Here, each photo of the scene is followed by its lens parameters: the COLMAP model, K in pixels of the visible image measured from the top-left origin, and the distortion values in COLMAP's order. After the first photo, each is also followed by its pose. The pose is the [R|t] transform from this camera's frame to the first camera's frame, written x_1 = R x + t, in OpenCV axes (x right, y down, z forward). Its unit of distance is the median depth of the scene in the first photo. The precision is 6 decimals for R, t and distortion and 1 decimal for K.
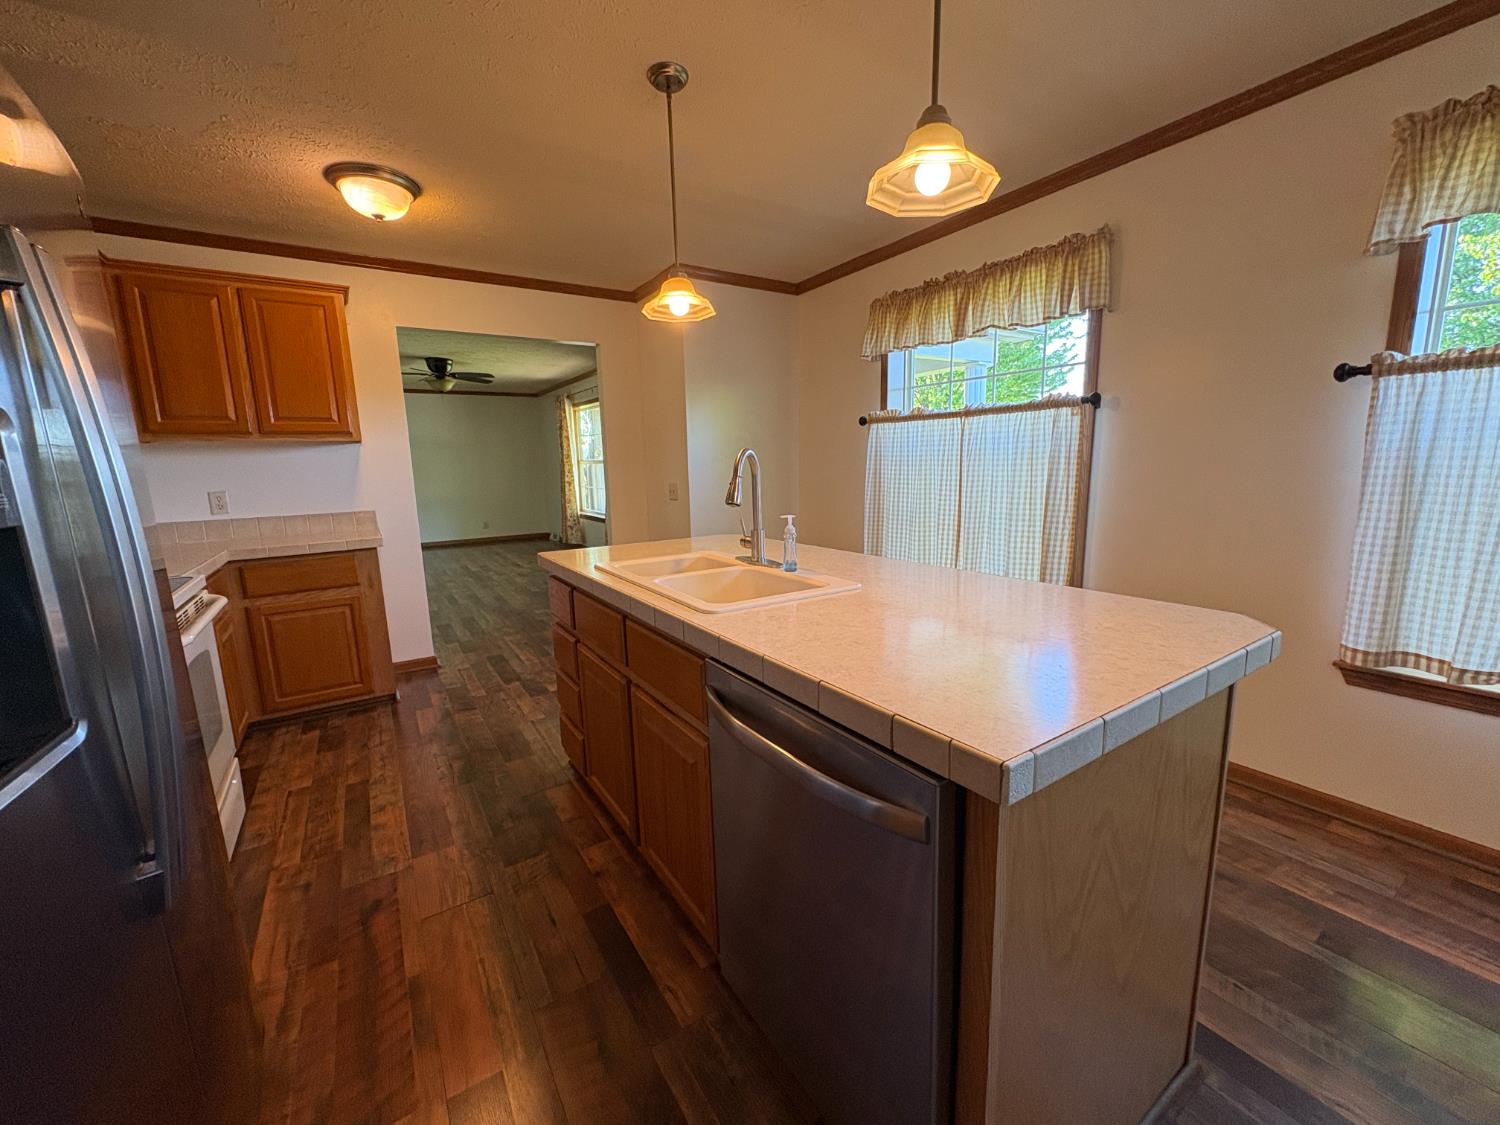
lens RADIAL K [[595.9, 0, 743.4], [0, 595.9, 559.5], [0, 0, 1]] dist [-0.001204, -0.001448]
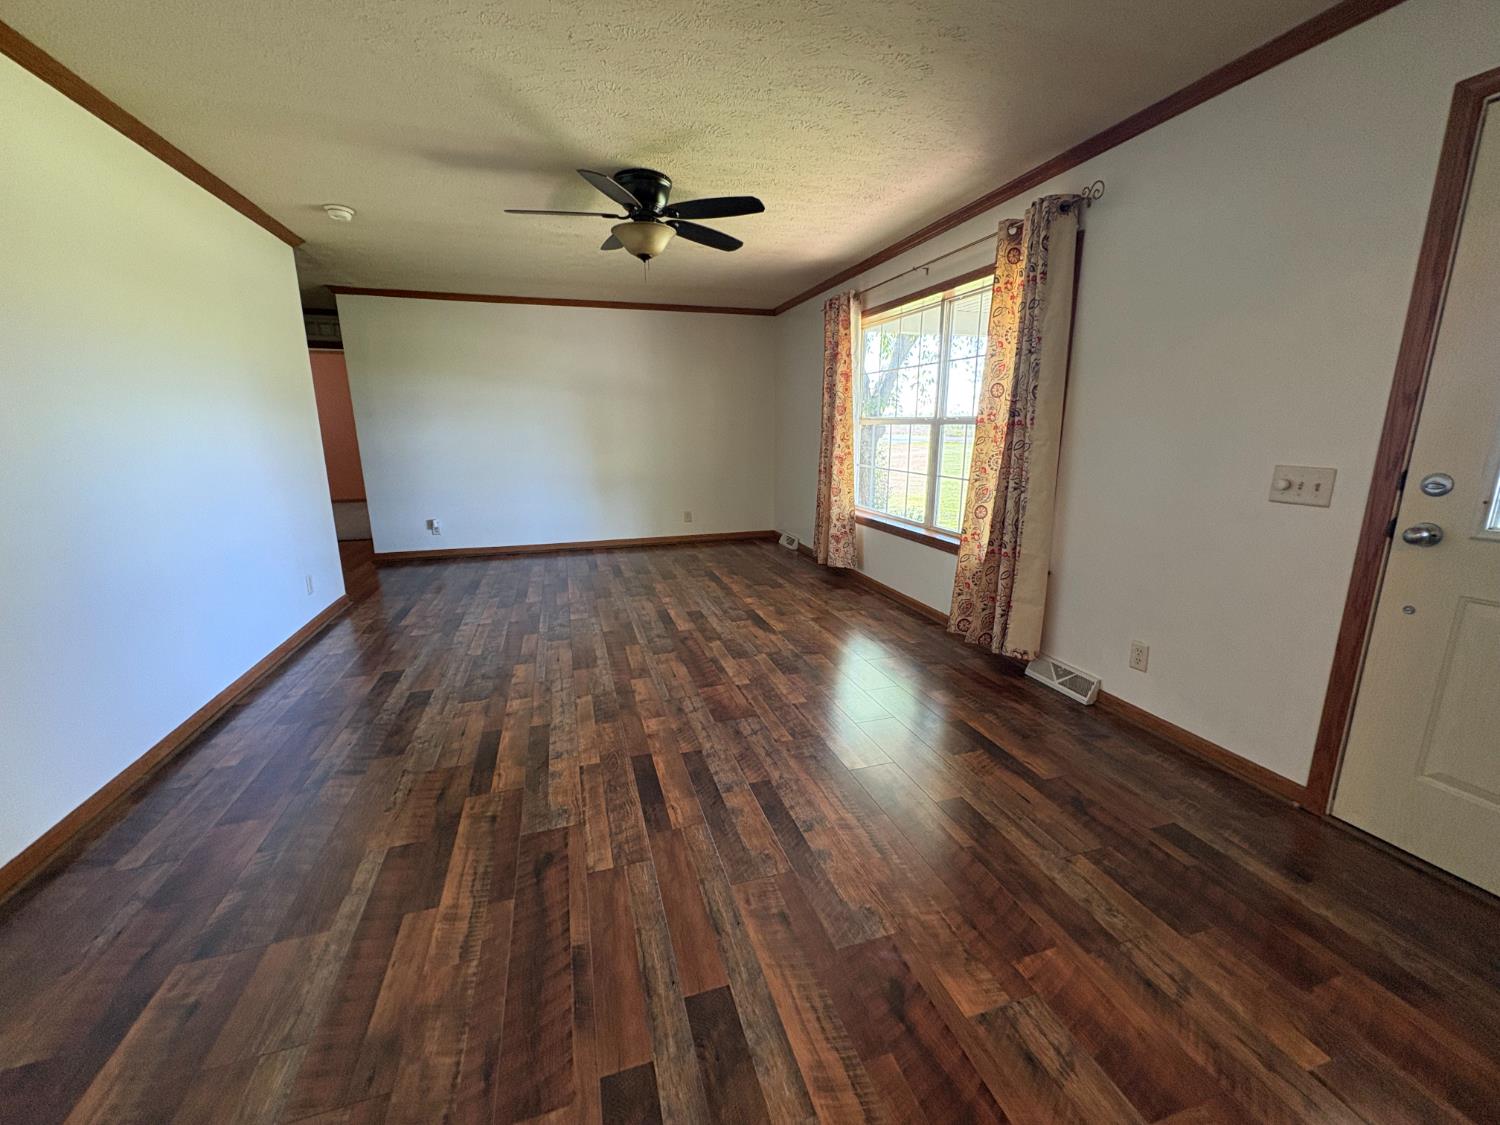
lens RADIAL K [[595.9, 0, 746.4], [0, 595.9, 541.1], [0, 0, 1]] dist [-0.001204, -0.001448]
pose [[0.963938, 0.063408, -0.258464, -0.065713], [-0.054078, 0.997608, 0.043056, -0.020417], [0.260576, -0.027526, 0.965061, 0.126293]]
